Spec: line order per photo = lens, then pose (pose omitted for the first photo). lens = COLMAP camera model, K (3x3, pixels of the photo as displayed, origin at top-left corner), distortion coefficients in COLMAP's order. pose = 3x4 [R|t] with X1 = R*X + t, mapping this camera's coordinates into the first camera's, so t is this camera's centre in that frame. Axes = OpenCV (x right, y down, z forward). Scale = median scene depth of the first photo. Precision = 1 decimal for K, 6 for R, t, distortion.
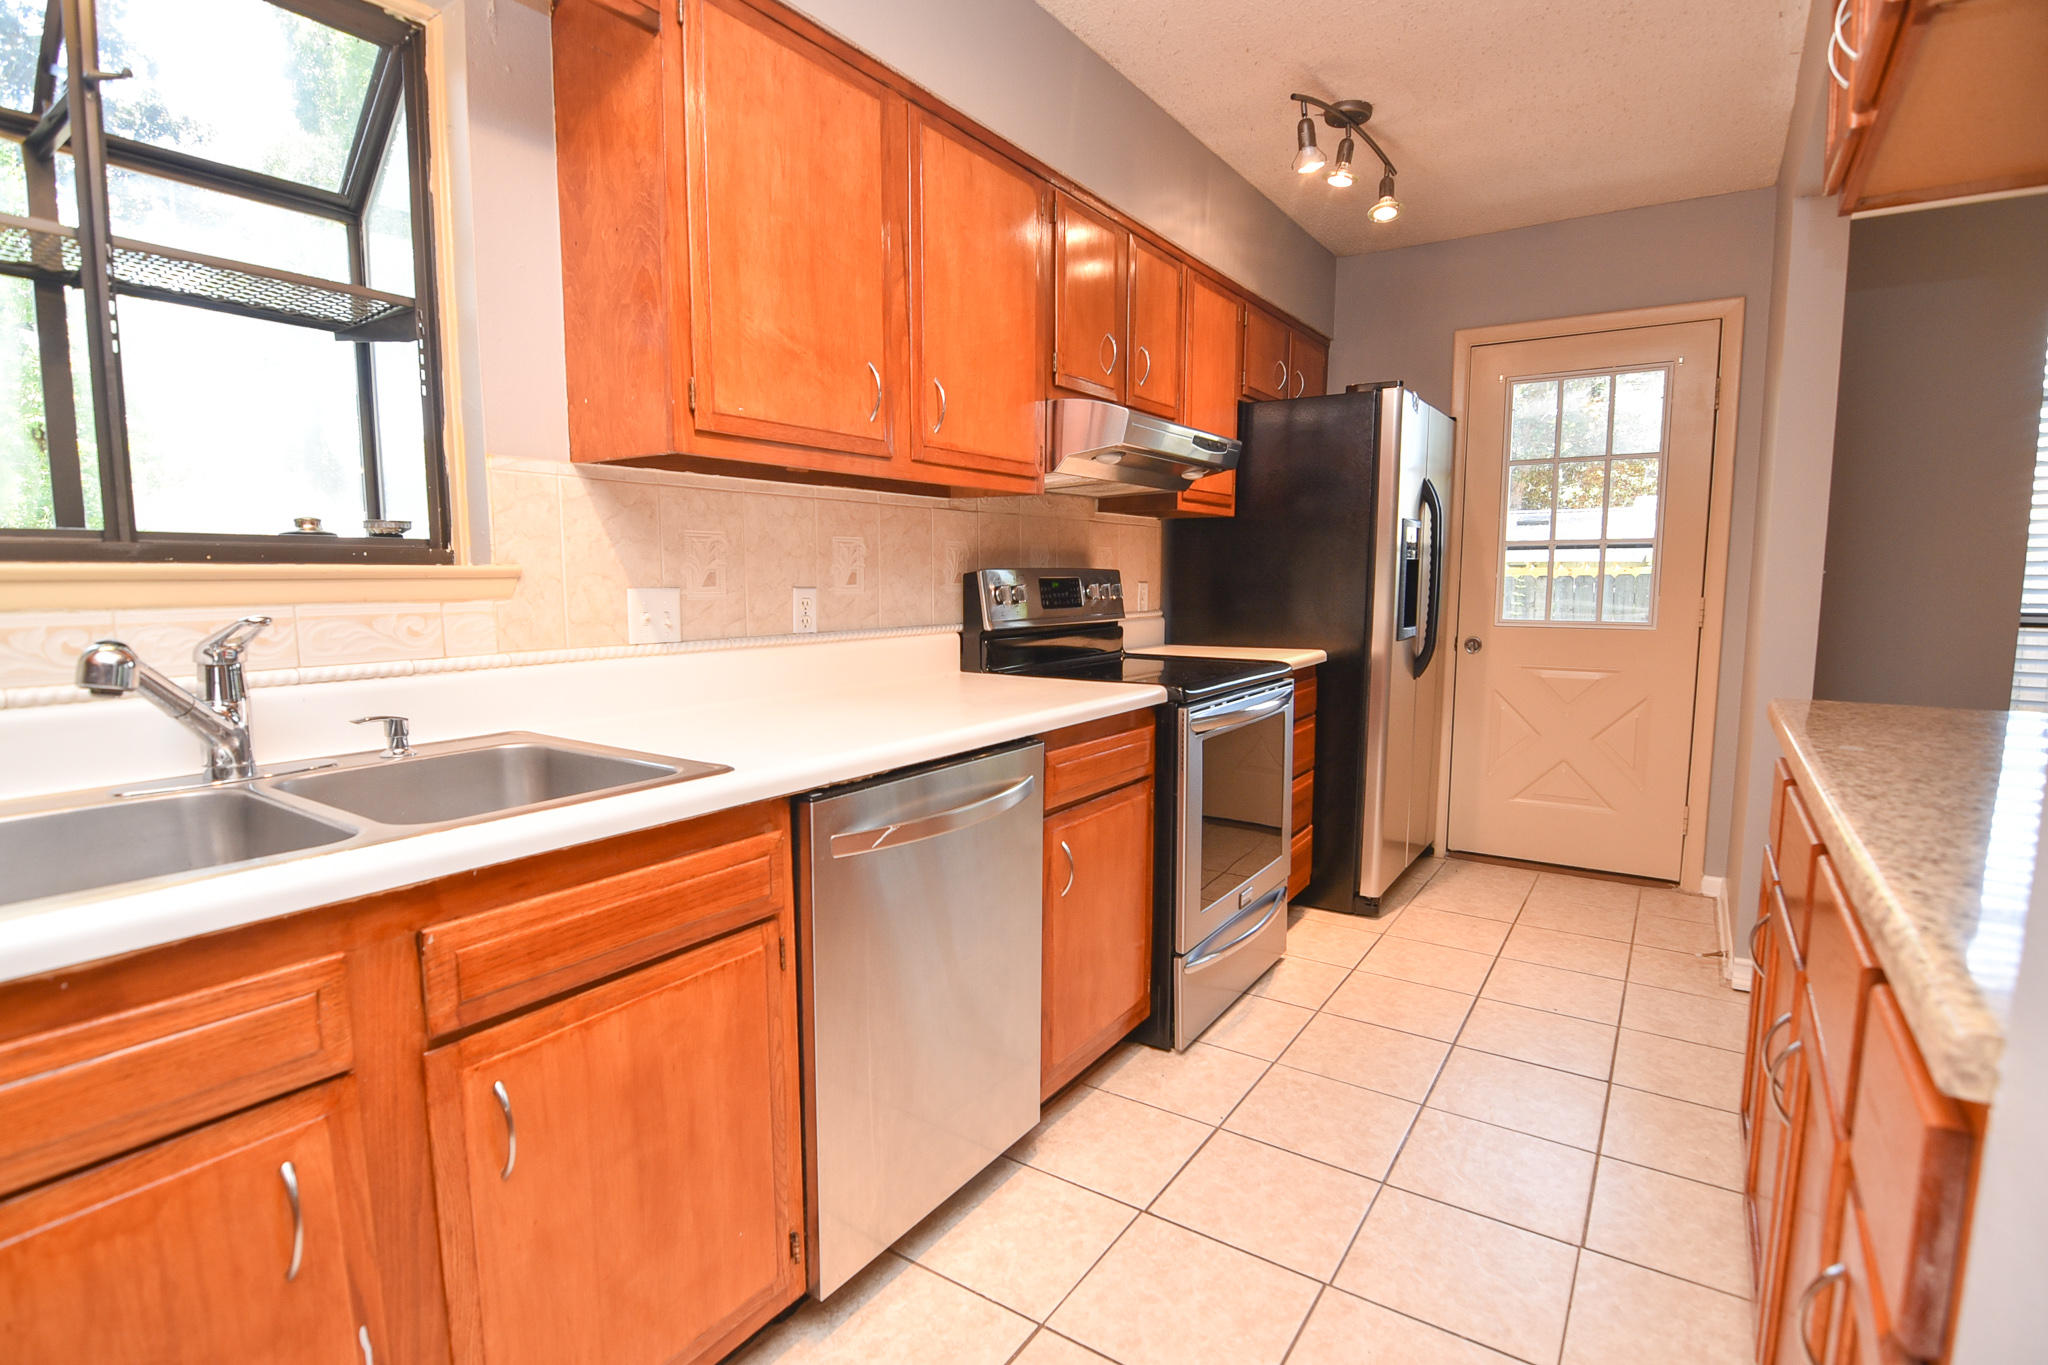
lens RADIAL K [[1001.6, 0, 1024.0], [0, 1001.6, 682.5], [0, 0, 1]] dist [0.000817, 0.000055]
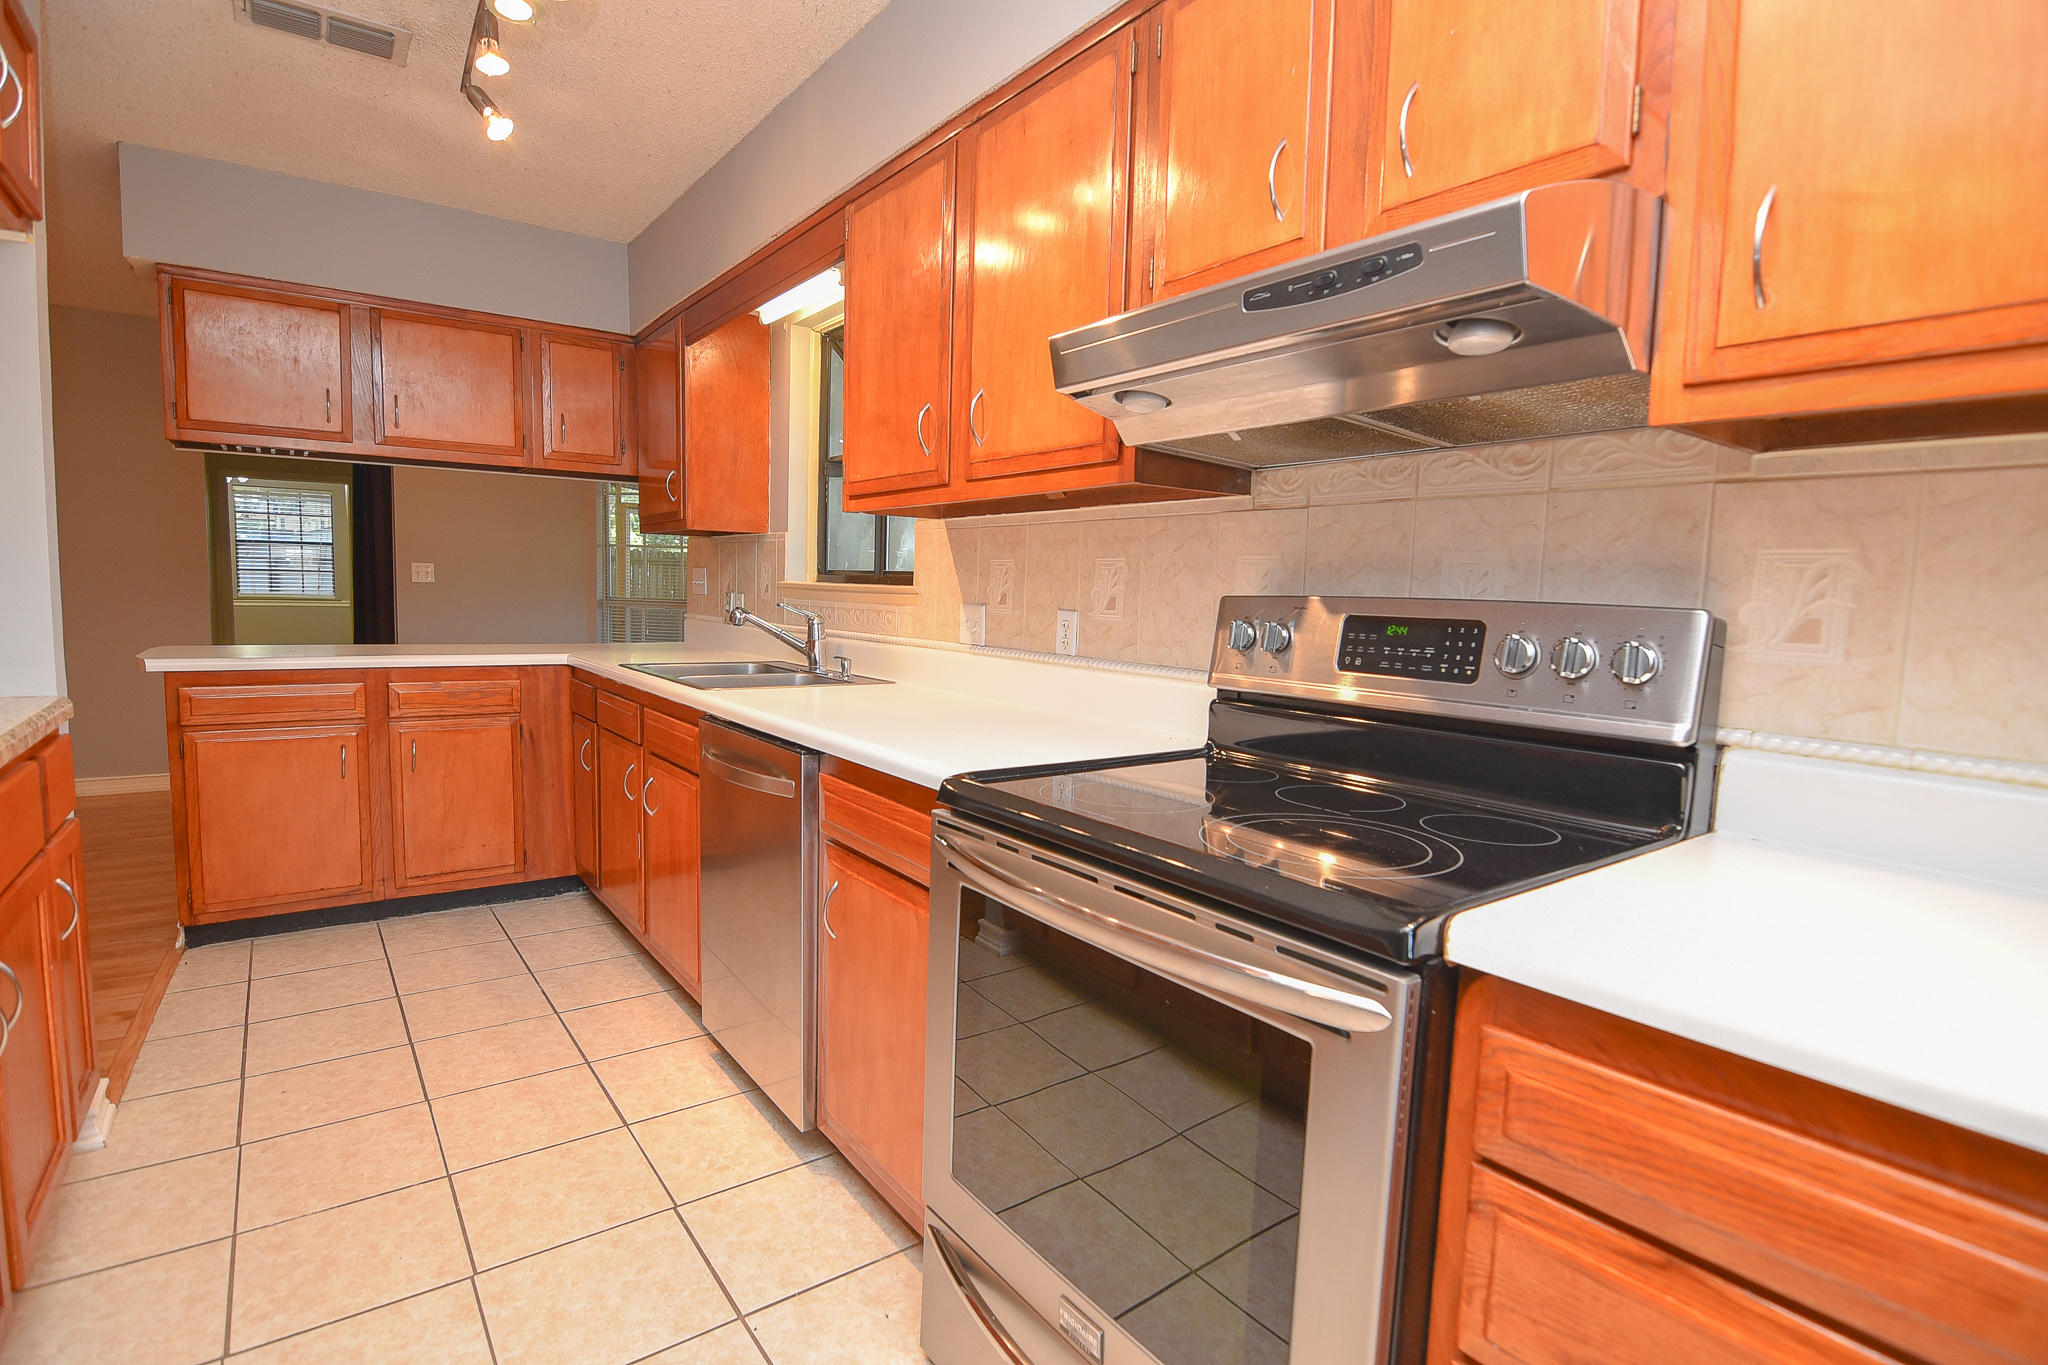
lens RADIAL K [[986.5, 0, 1024.0], [0, 986.5, 682.5], [0, 0, 1]] dist [-0.012571, -0.000212]
pose [[-0.334278, 0.070480, -0.939836, 0.756029], [-0.137802, 0.982828, 0.122717, -0.141196], [0.932346, 0.170533, -0.318826, 1.306421]]
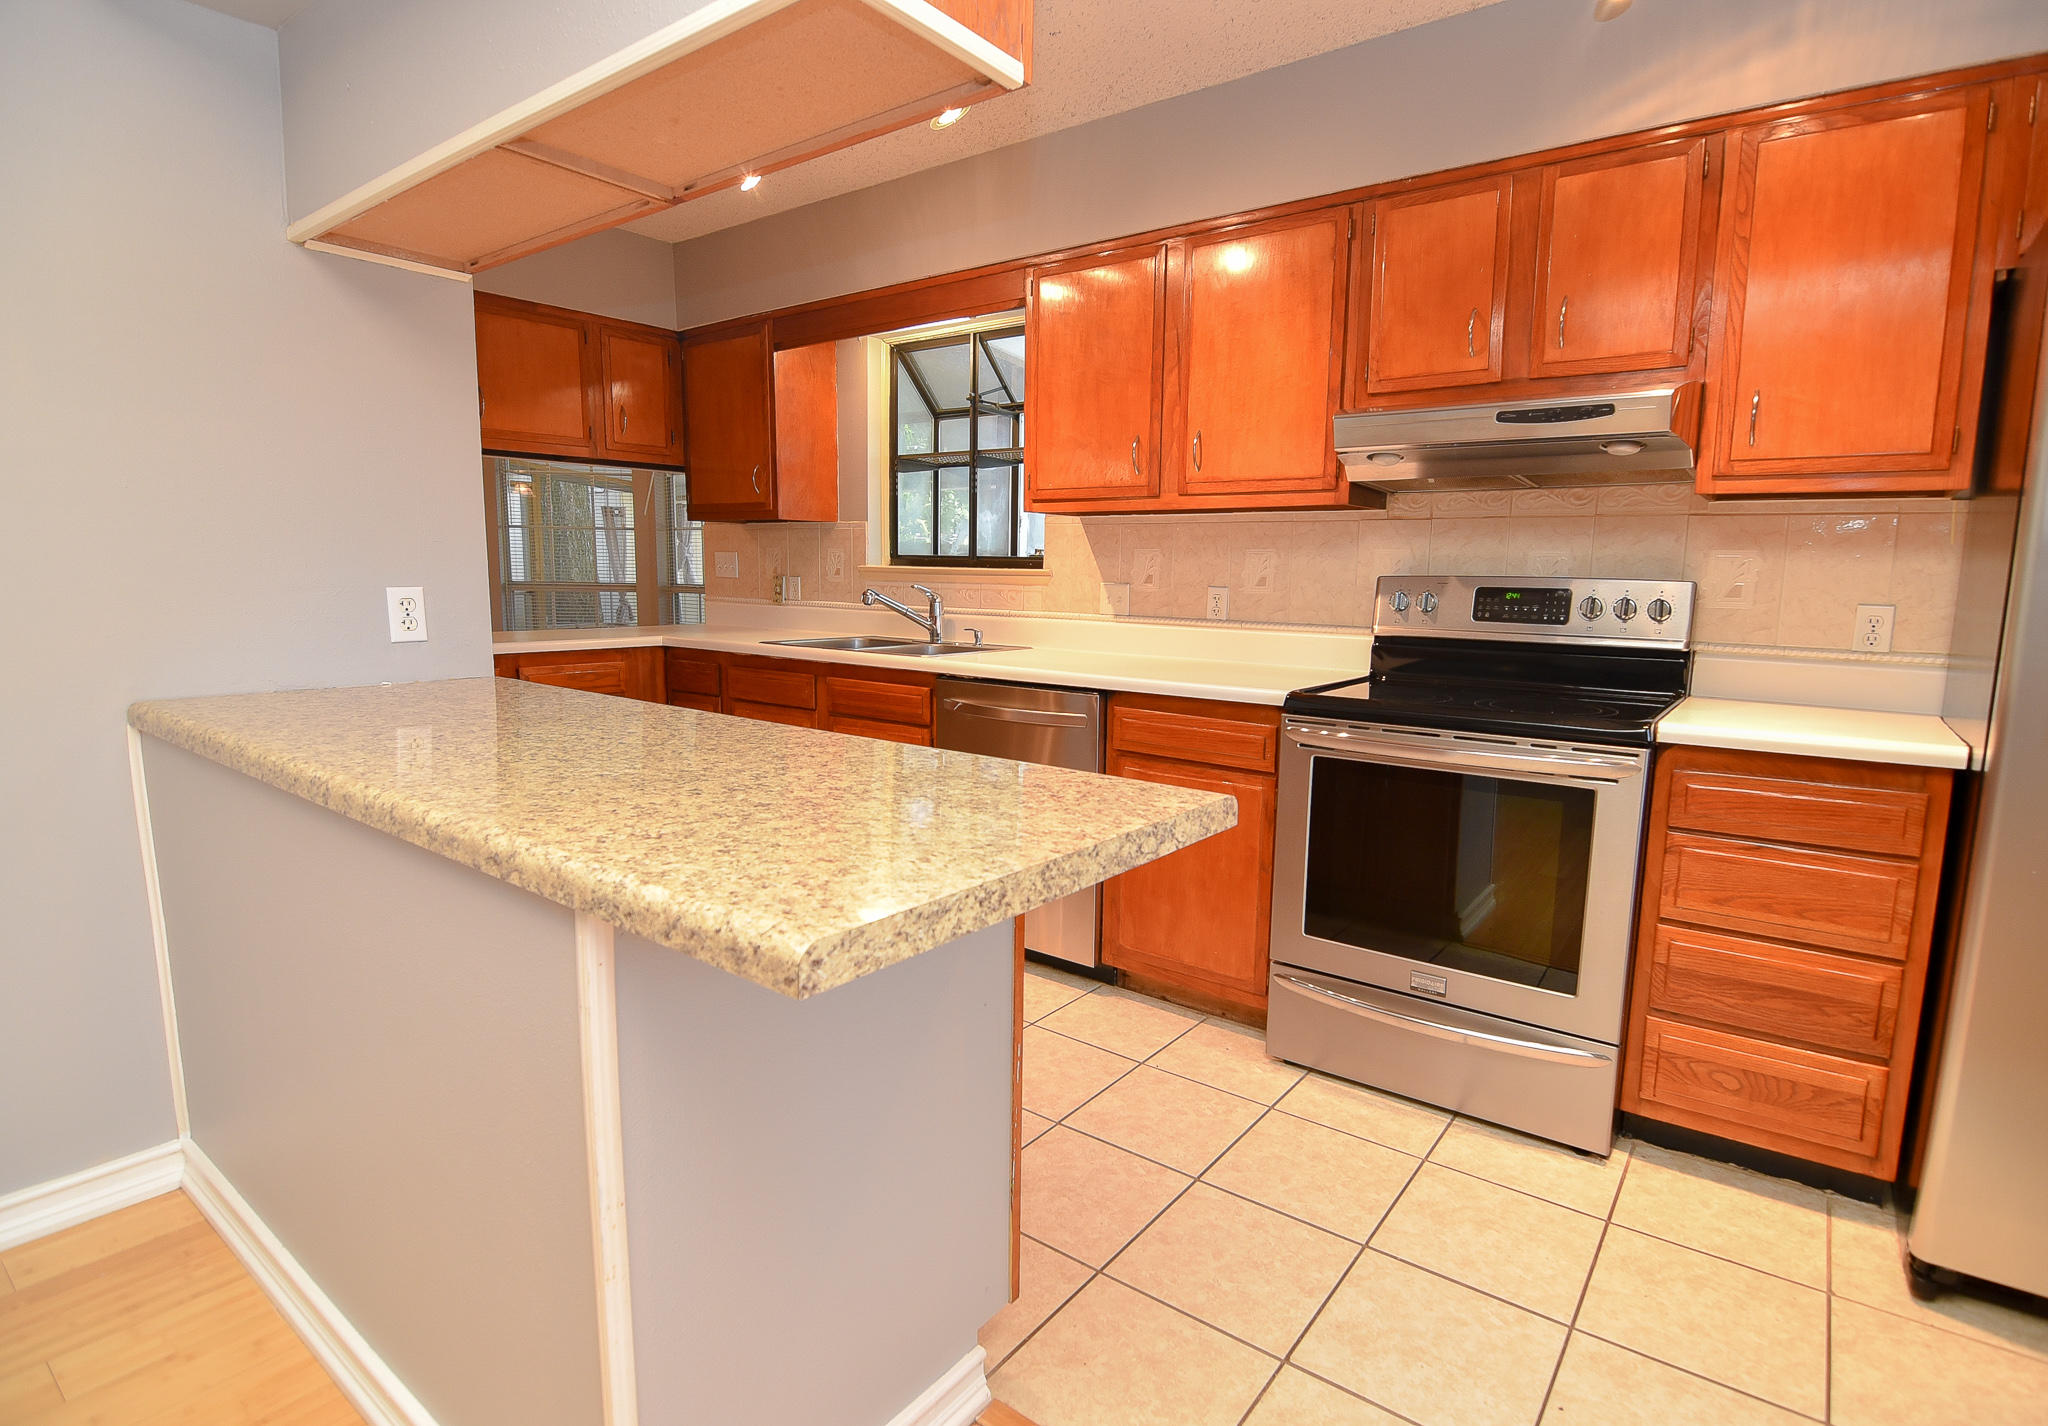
lens RADIAL K [[1039.4, 0, 1058.2], [0, 1039.4, 707.7], [0, 0, 1]] dist [-0.017067, 0.000289]
pose [[-0.054581, 0.120161, -0.991253, 1.269138], [-0.131262, 0.983254, 0.126419, -0.084151], [0.989844, 0.137014, -0.037895, 0.866716]]
